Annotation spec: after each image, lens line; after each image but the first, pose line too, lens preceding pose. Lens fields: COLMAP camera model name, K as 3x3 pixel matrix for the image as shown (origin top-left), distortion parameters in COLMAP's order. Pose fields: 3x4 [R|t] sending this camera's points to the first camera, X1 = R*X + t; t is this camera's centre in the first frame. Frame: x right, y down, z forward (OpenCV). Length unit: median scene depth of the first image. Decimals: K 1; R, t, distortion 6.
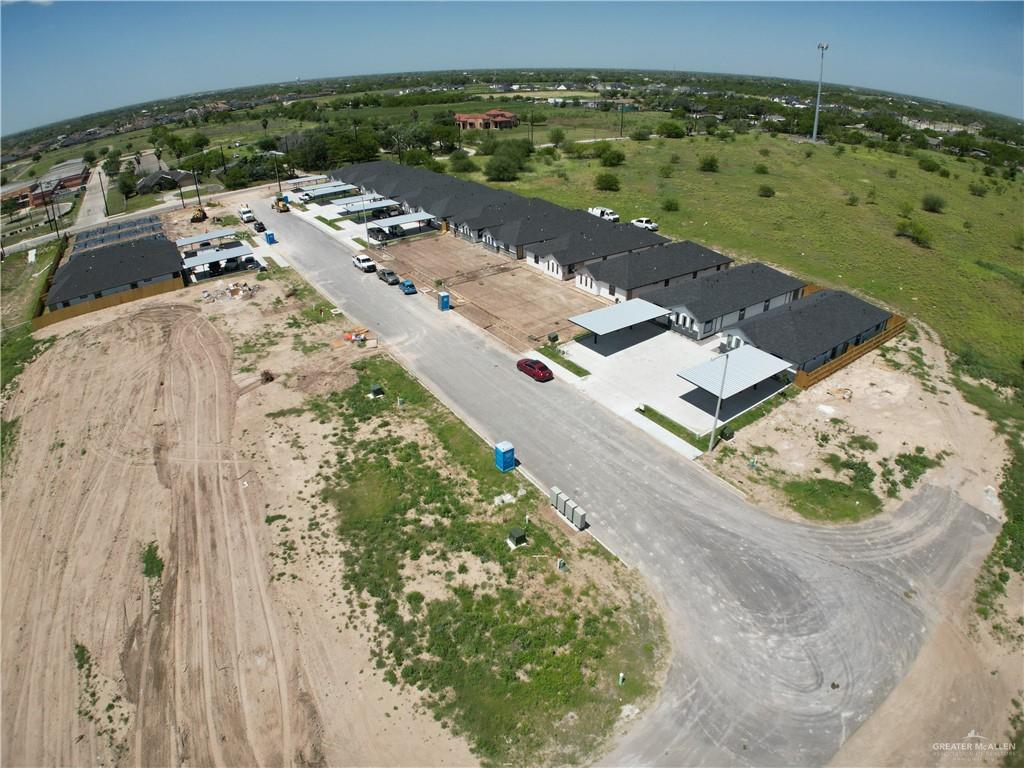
lens RADIAL K [[594.9, 0, 512.0], [0, 594.9, 384.0], [0, 0, 1]] dist [-0.182417, 0.020417]
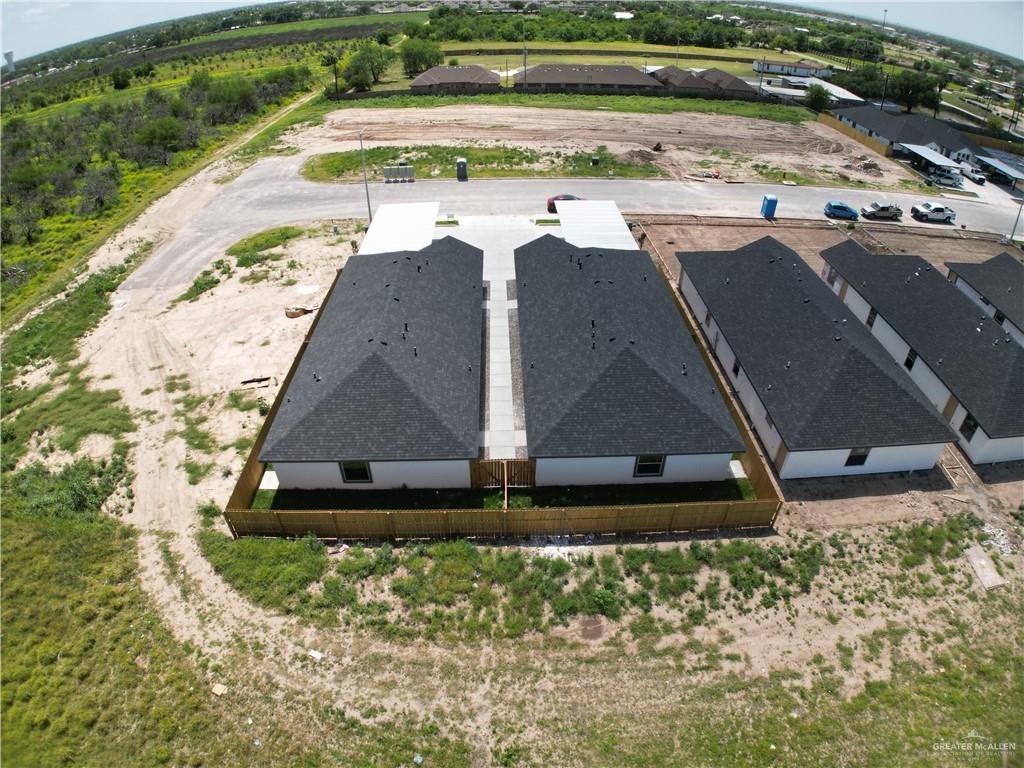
lens RADIAL K [[594.9, 0, 512.0], [0, 594.9, 384.0], [0, 0, 1]] dist [-0.182417, 0.020417]
pose [[-0.537284, 0.518797, -0.664963, 0.672065], [-0.400390, 0.537023, 0.742491, -0.414319], [0.742303, 0.665173, -0.080813, 0.896601]]
